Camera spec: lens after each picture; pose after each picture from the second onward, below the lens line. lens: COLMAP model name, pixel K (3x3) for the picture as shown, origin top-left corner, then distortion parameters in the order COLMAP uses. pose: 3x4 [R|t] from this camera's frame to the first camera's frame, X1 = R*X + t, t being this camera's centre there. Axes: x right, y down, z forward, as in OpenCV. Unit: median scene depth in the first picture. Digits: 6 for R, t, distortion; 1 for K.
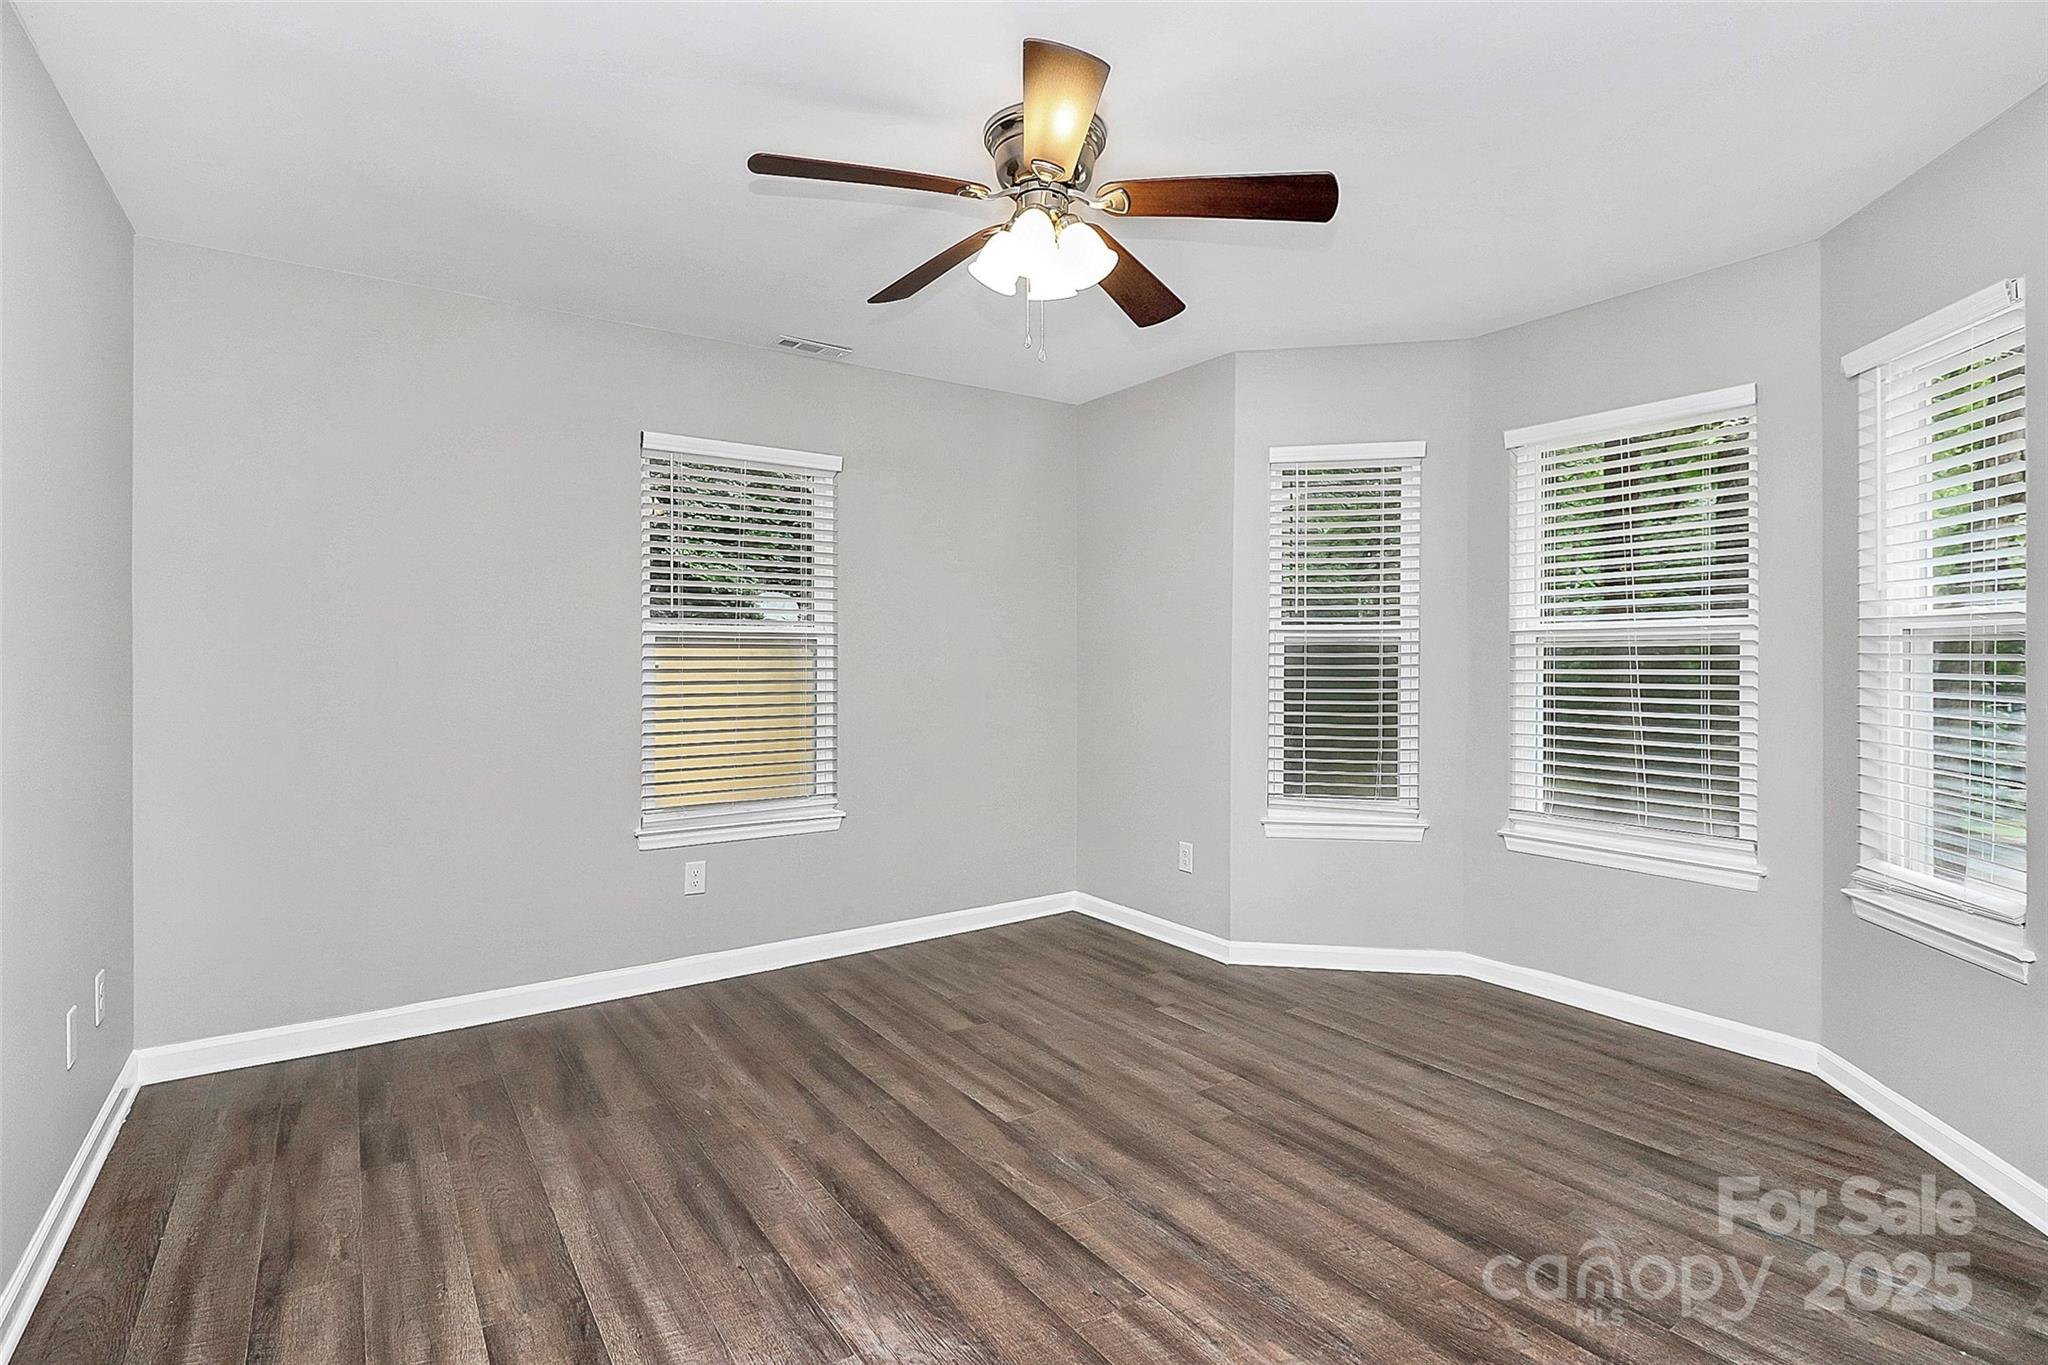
lens RADIAL K [[972.8, 0, 1015.4], [0, 972.8, 676.3], [0, 0, 1]] dist [0.003563, -0.010168]
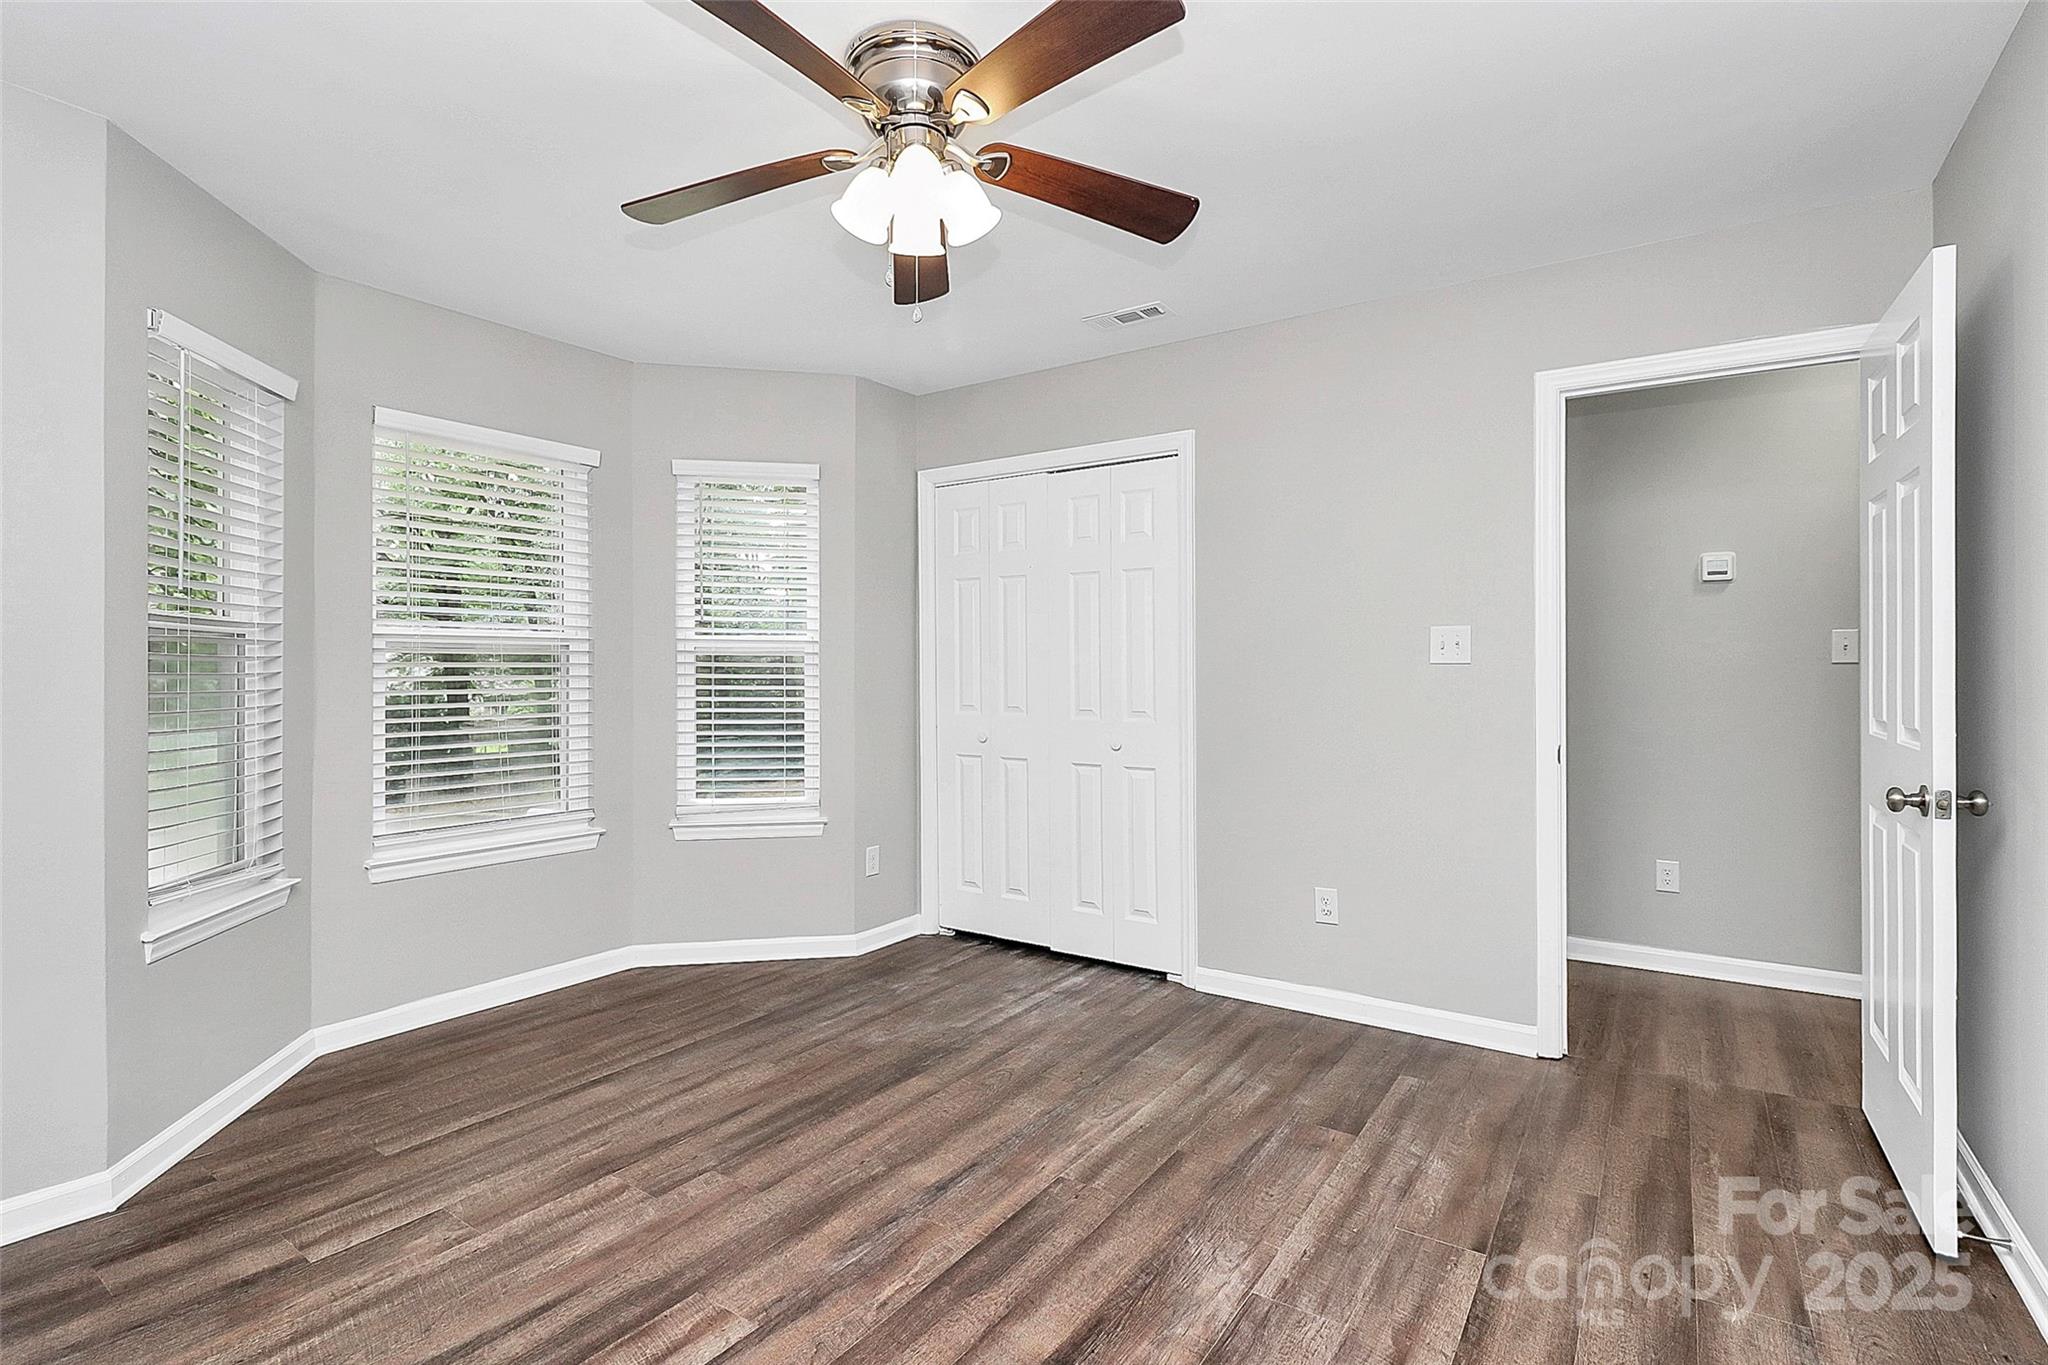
lens RADIAL K [[972.8, 0, 1015.4], [0, 972.8, 676.3], [0, 0, 1]] dist [0.003563, -0.010168]
pose [[-0.359752, 0.000904, 0.933047, -0.728350], [0.016378, 0.999852, 0.005346, -0.002474], [-0.932904, 0.017205, -0.359714, 1.089177]]
